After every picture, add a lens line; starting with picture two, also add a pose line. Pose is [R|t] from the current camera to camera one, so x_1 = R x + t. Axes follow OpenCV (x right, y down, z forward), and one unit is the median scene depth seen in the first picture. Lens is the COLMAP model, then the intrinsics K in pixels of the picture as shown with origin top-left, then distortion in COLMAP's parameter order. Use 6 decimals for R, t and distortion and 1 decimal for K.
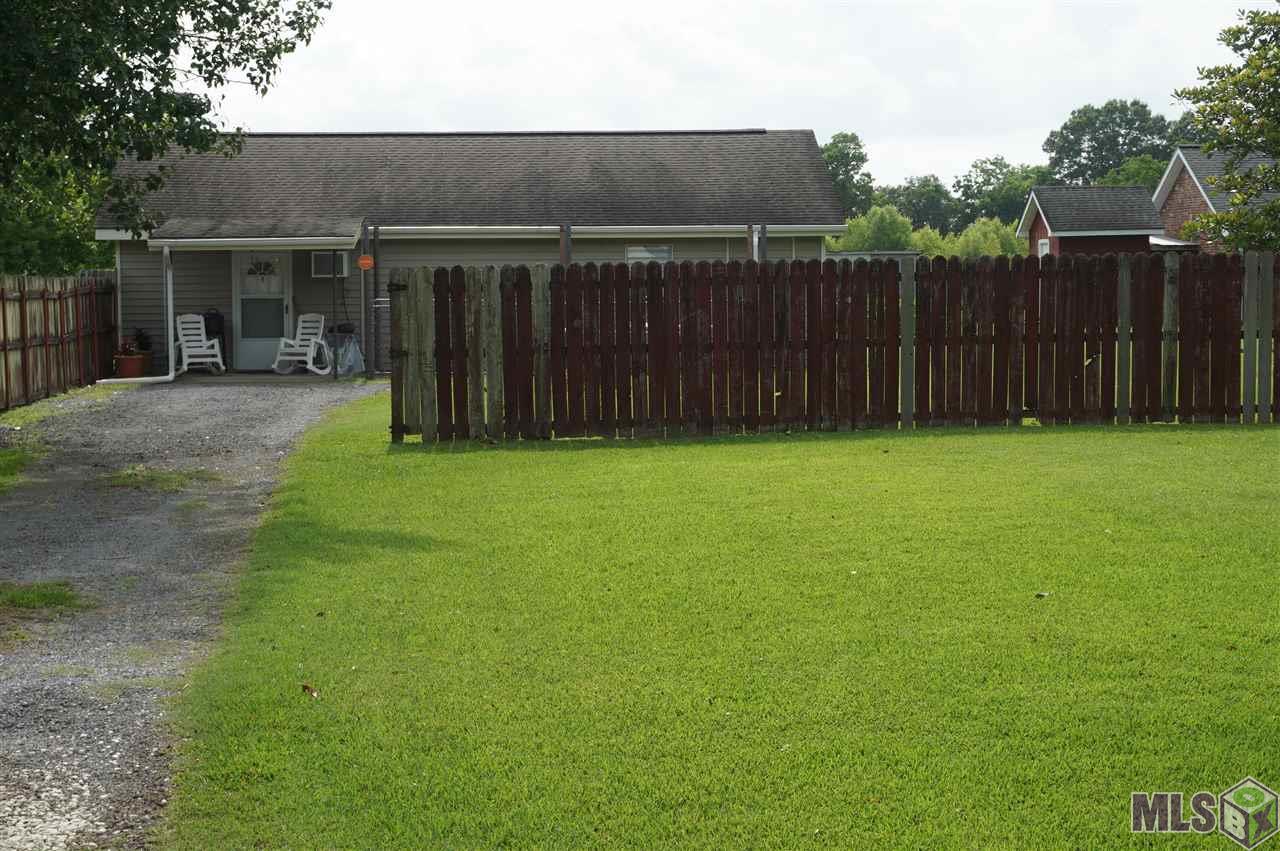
lens RADIAL K [[2475.2, 0, 639.3], [0, 2475.2, 427.7], [0, 0, 1]] dist [-0.007634, 0.000000]
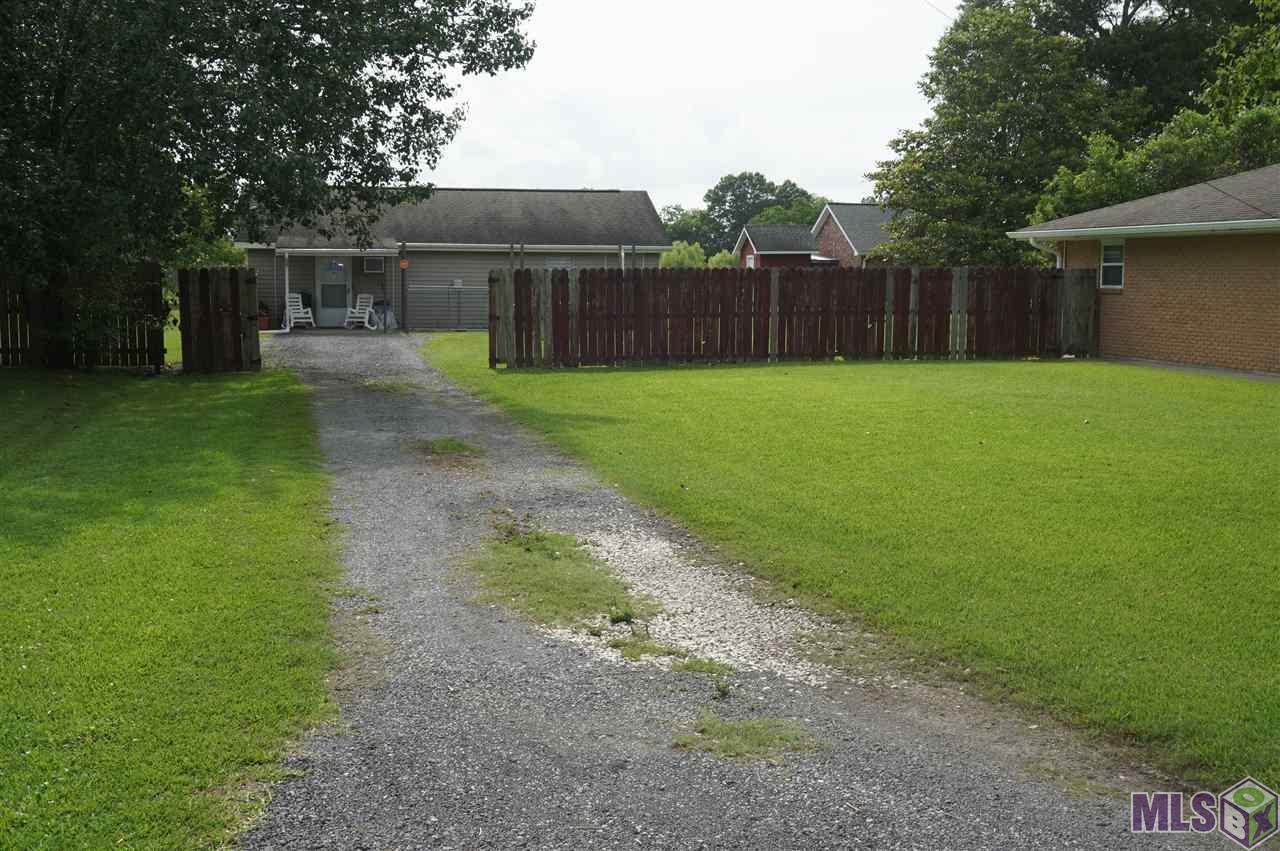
lens RADIAL K [[1502.5, 0, 644.1], [0, 1502.5, 428.9], [0, 0, 1]] dist [-0.003400, 0.000000]
pose [[0.989264, -0.001145, 0.146135, -0.098508], [-0.005009, 0.999116, 0.041742, 0.002623], [-0.146053, -0.042026, 0.988384, -0.051870]]
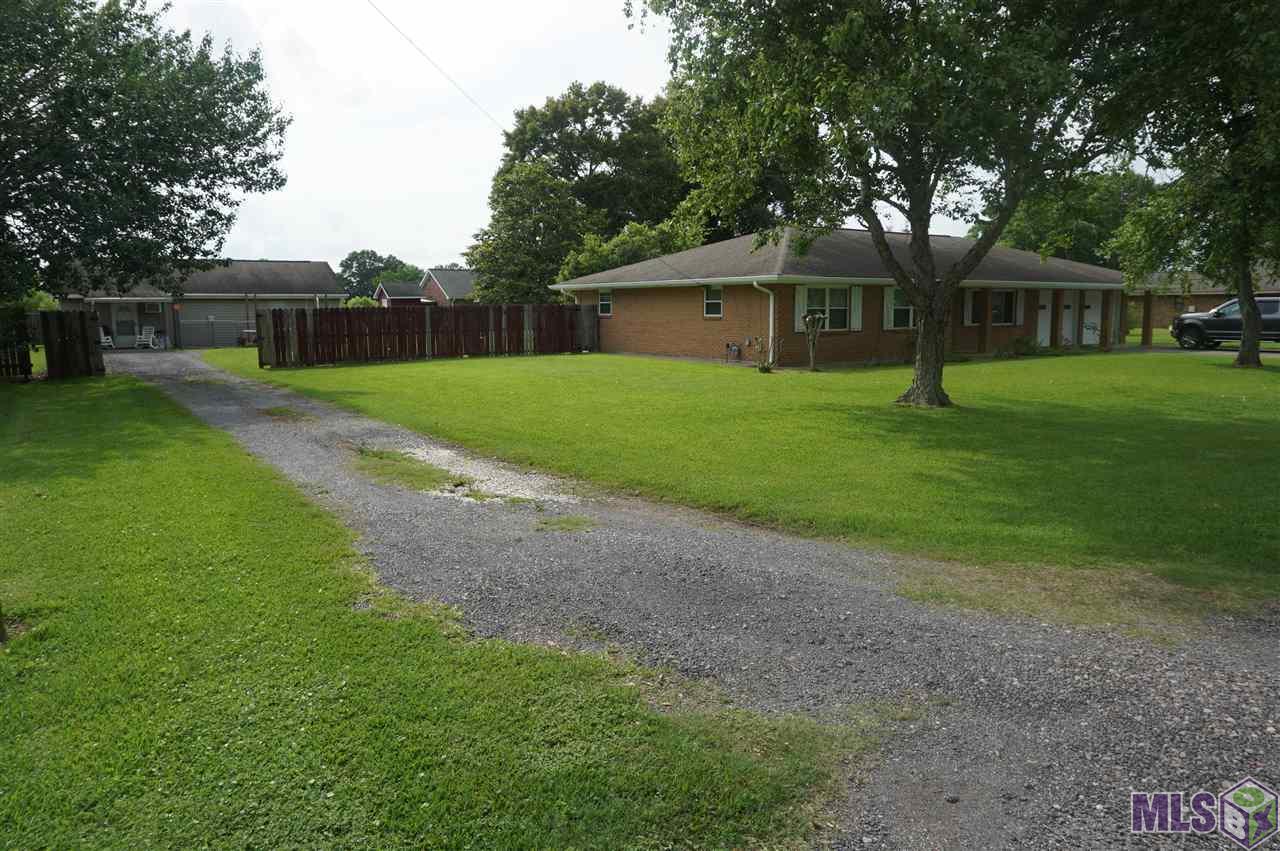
lens RADIAL K [[864.1, 0, 638.9], [0, 864.1, 423.0], [0, 0, 1]] dist [-0.041433, 0.031957]
pose [[0.863881, -0.061459, 0.499933, -0.149975], [0.027874, 0.996840, 0.074378, 0.004745], [-0.502924, -0.050319, 0.862865, -0.076087]]
